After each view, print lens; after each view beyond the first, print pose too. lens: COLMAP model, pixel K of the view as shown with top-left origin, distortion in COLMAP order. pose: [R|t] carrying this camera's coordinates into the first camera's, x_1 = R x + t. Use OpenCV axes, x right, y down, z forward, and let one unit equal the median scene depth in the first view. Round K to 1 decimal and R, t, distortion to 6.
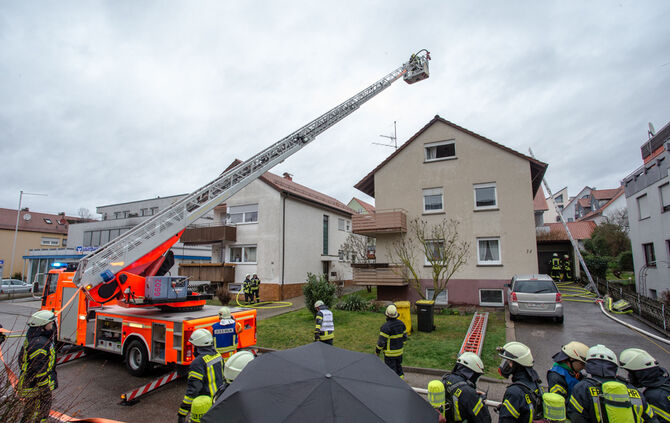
lens RADIAL K [[340.6, 0, 334.6], [0, 340.6, 223.2], [0, 0, 1]] dist [-0.078860, 0.041469]
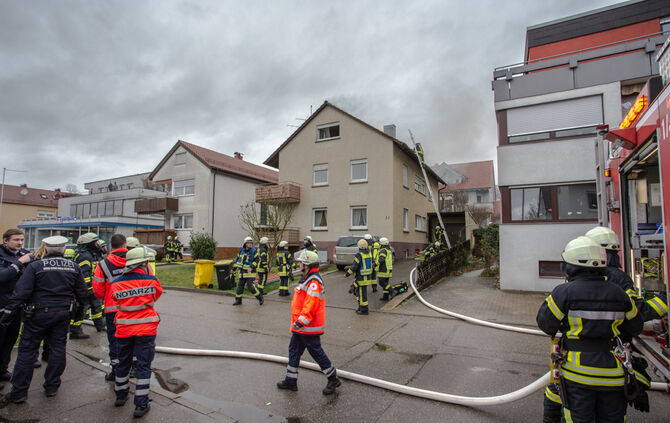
lens RADIAL K [[331.8, 0, 334.1], [0, 331.8, 225.3], [0, 0, 1]] dist [-0.071650, 0.031319]
pose [[0.999205, 0.009026, -0.038830, 0.370460], [-0.006301, 0.997544, 0.069754, 0.025752], [0.039364, -0.069454, 0.996808, -0.146366]]
